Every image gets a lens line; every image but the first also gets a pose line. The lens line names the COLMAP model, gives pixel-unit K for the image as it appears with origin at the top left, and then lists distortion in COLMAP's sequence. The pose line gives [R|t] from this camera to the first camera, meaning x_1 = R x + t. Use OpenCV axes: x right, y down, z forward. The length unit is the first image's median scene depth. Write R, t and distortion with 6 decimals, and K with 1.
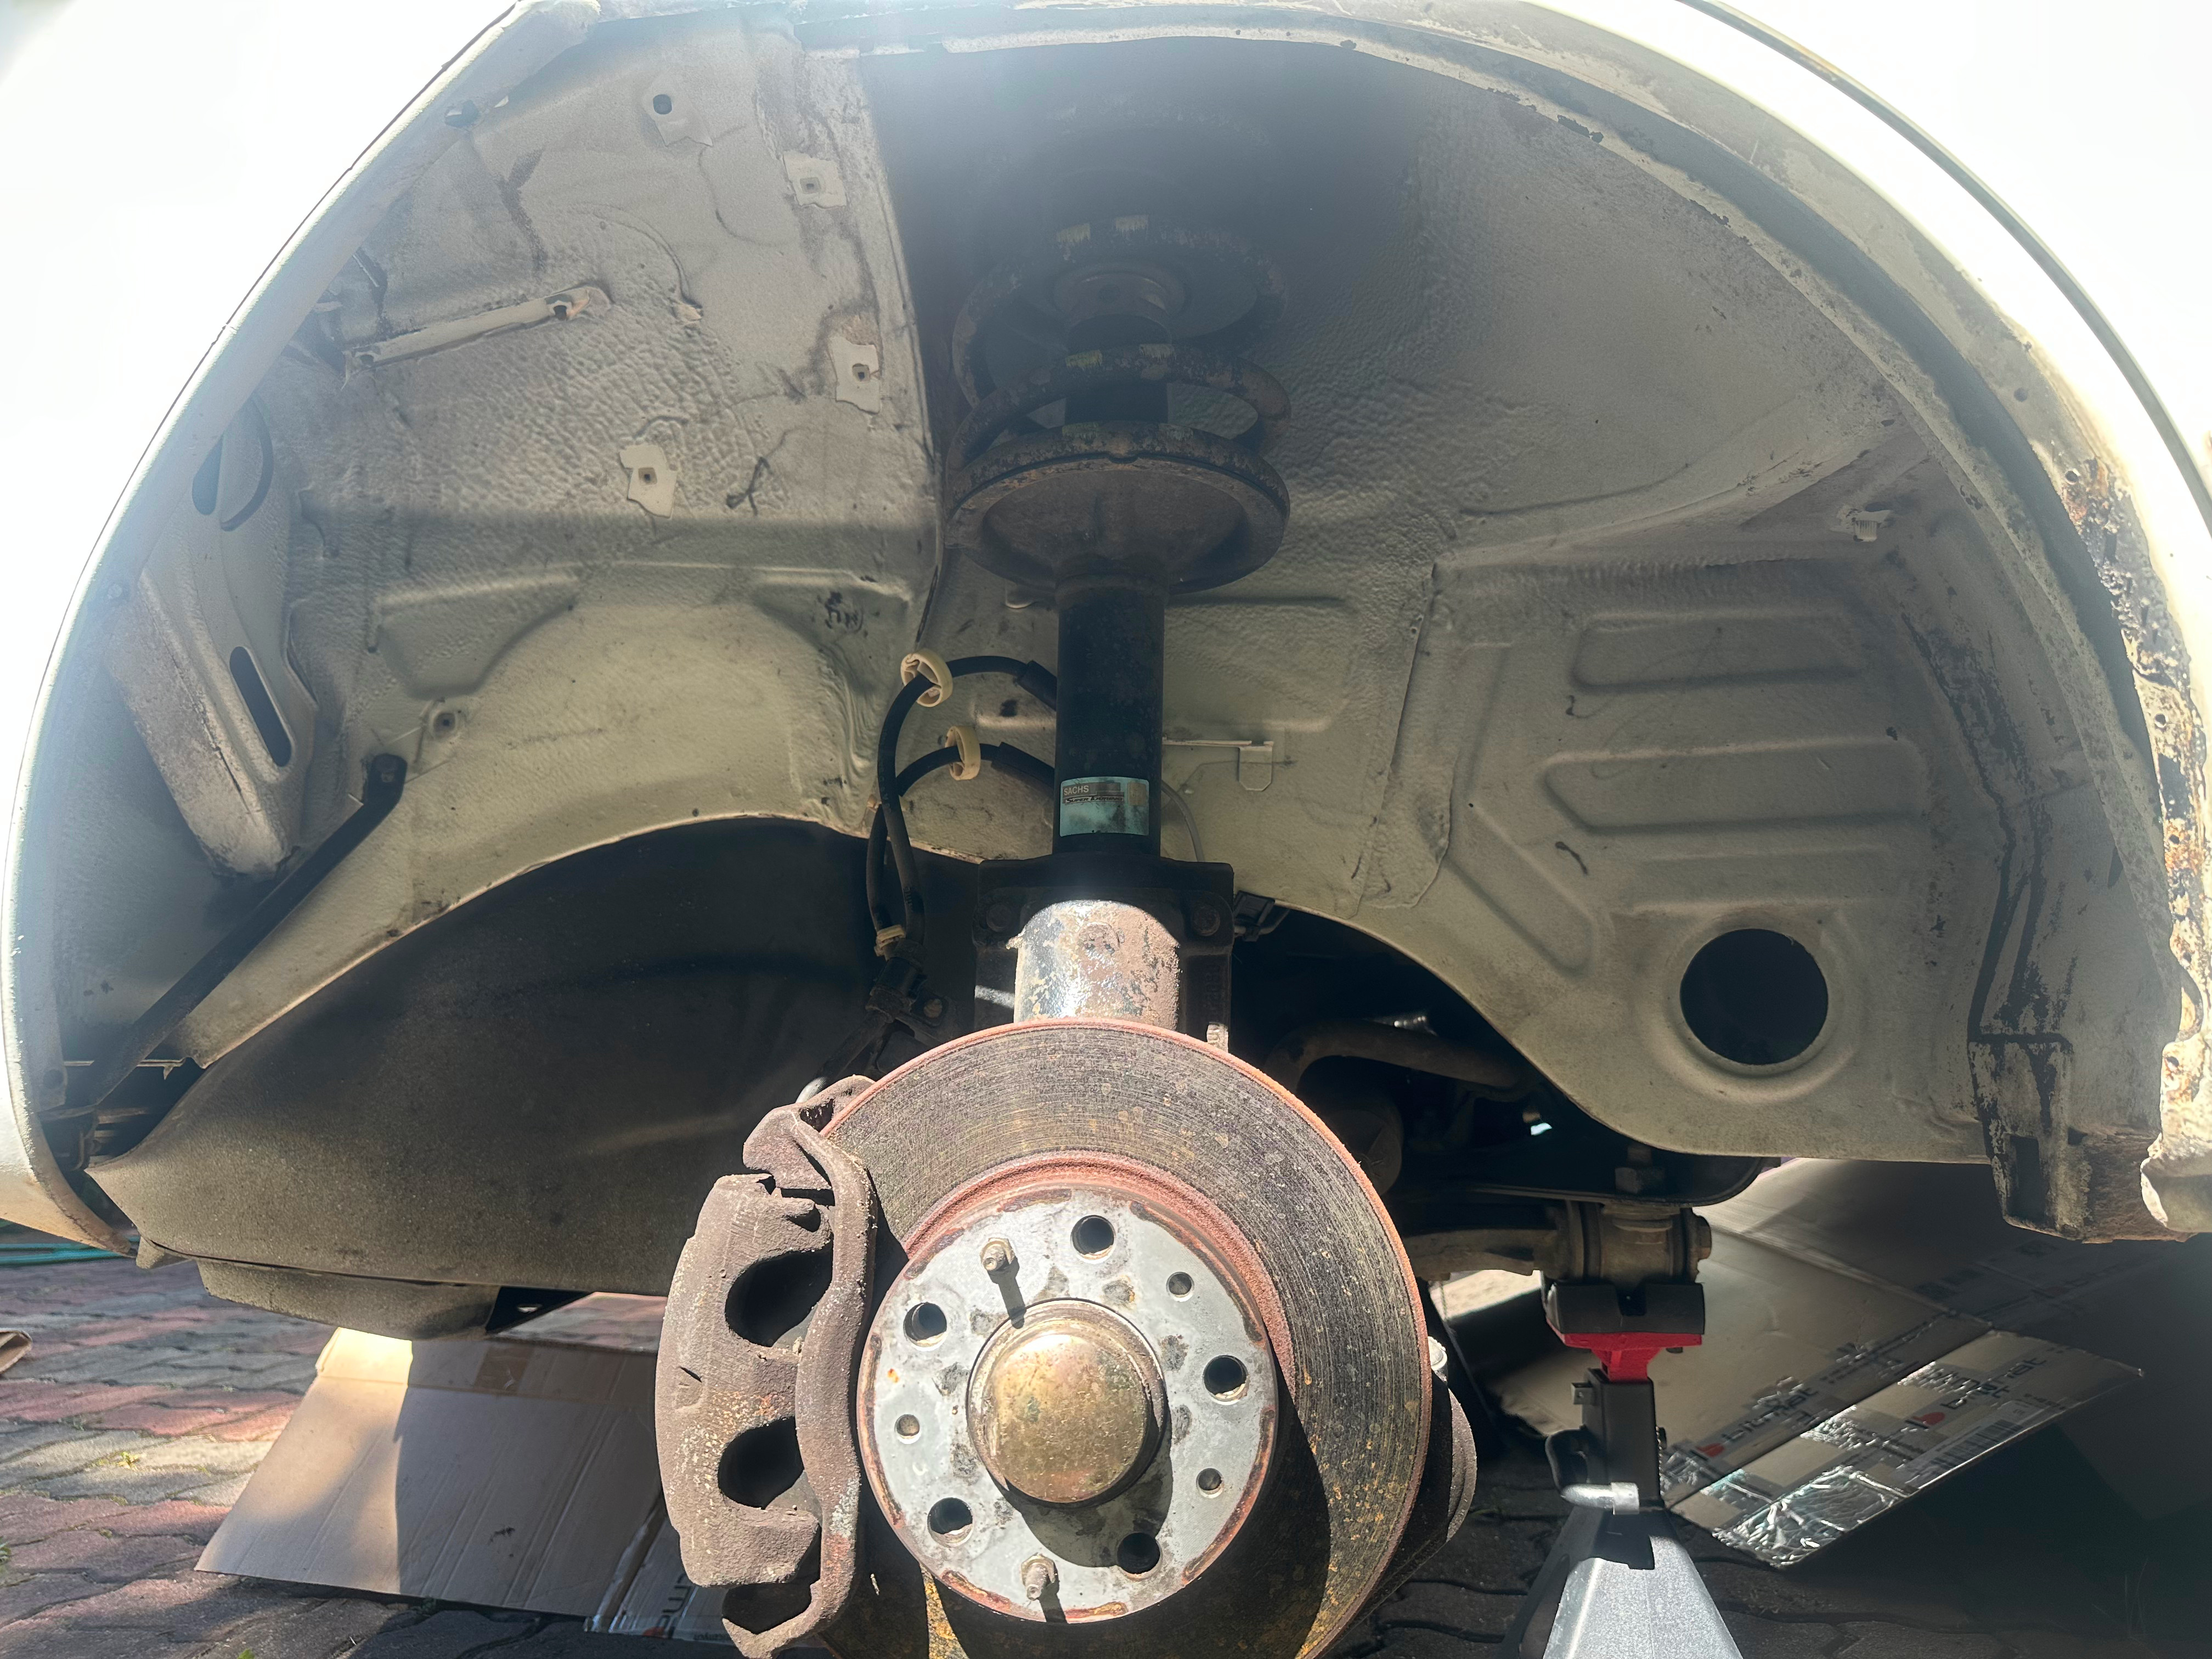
lens RADIAL K [[1545.6, 0, 1112.9], [0, 1545.6, 833.2], [0, 0, 1]] dist [0.010972, -0.021834]
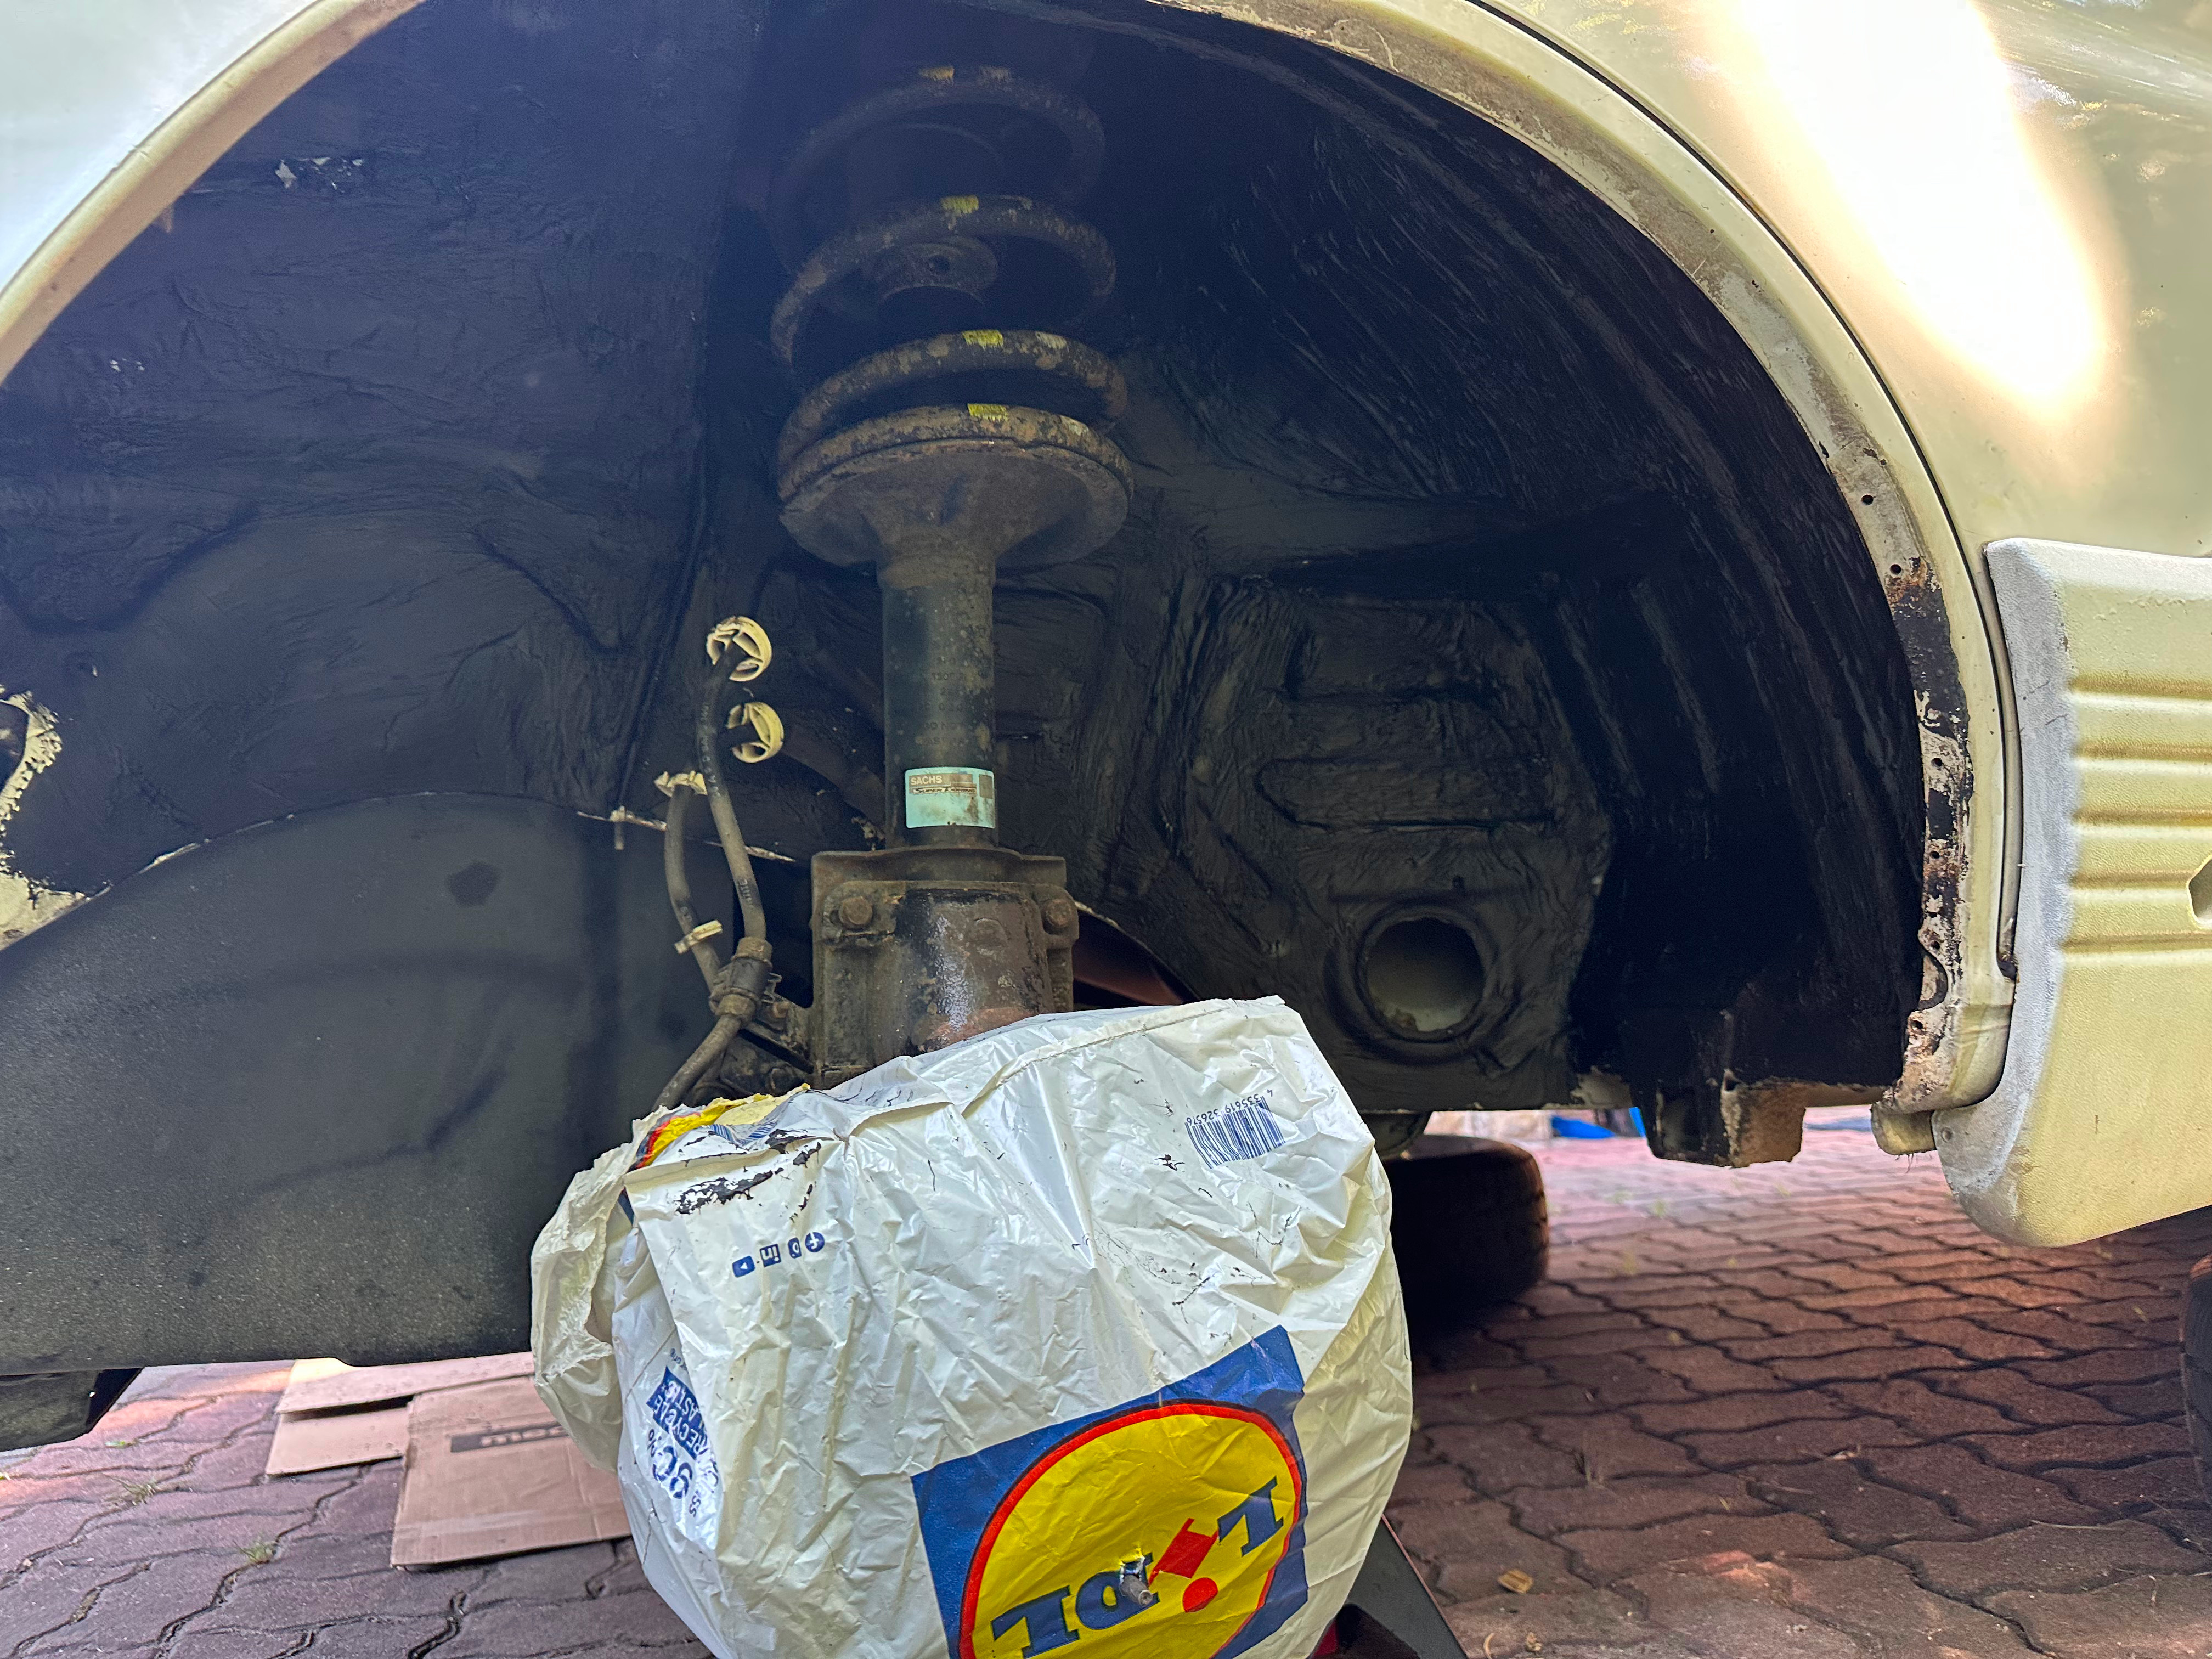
lens RADIAL K [[1545.6, 0, 1103.3], [0, 1545.6, 833.5], [0, 0, 1]] dist [0.010972, -0.021834]
pose [[0.907159, 0.016373, 0.420469, -0.480664], [-0.023496, 0.999655, 0.011765, -0.012267], [-0.420131, -0.020552, 0.907231, 0.110936]]
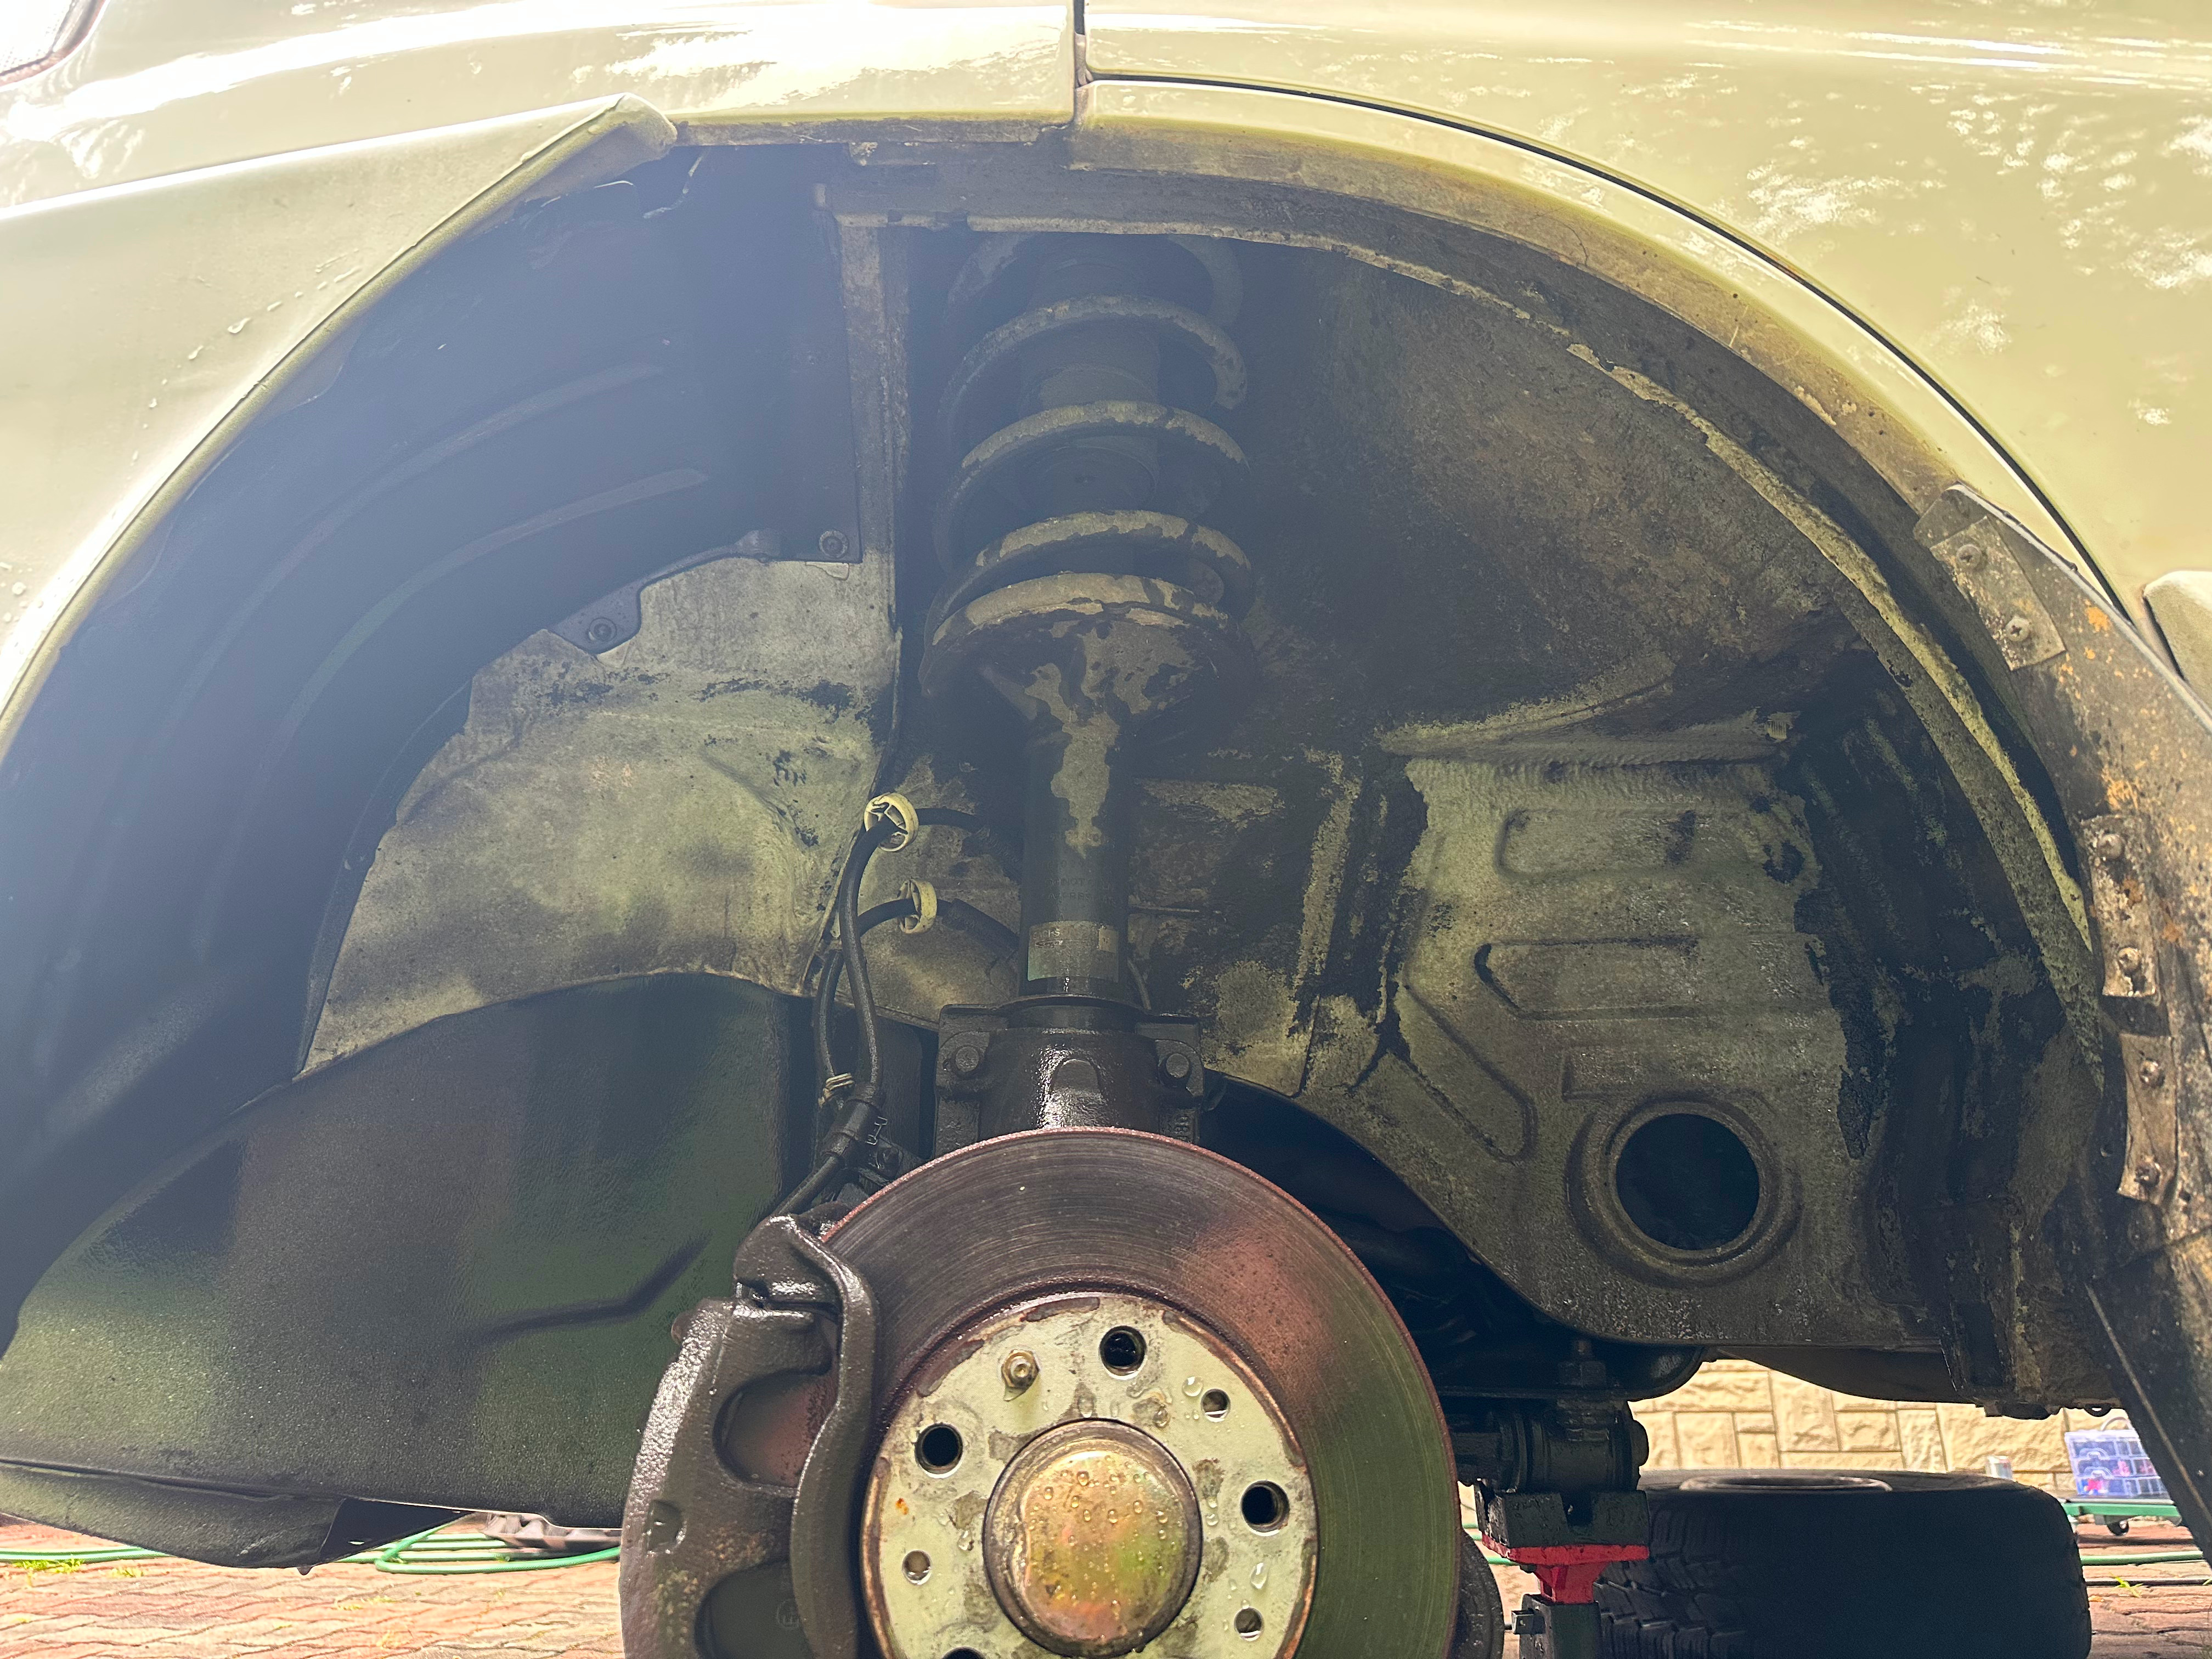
lens RADIAL K [[1545.6, 0, 1117.4], [0, 1545.6, 822.8], [0, 0, 1]] dist [0.010972, -0.021834]
pose [[0.992256, 0.046000, 0.115382, -0.139628], [-0.023415, 0.981516, -0.189941, 0.126664], [-0.121986, 0.185768, 0.974992, 0.027875]]
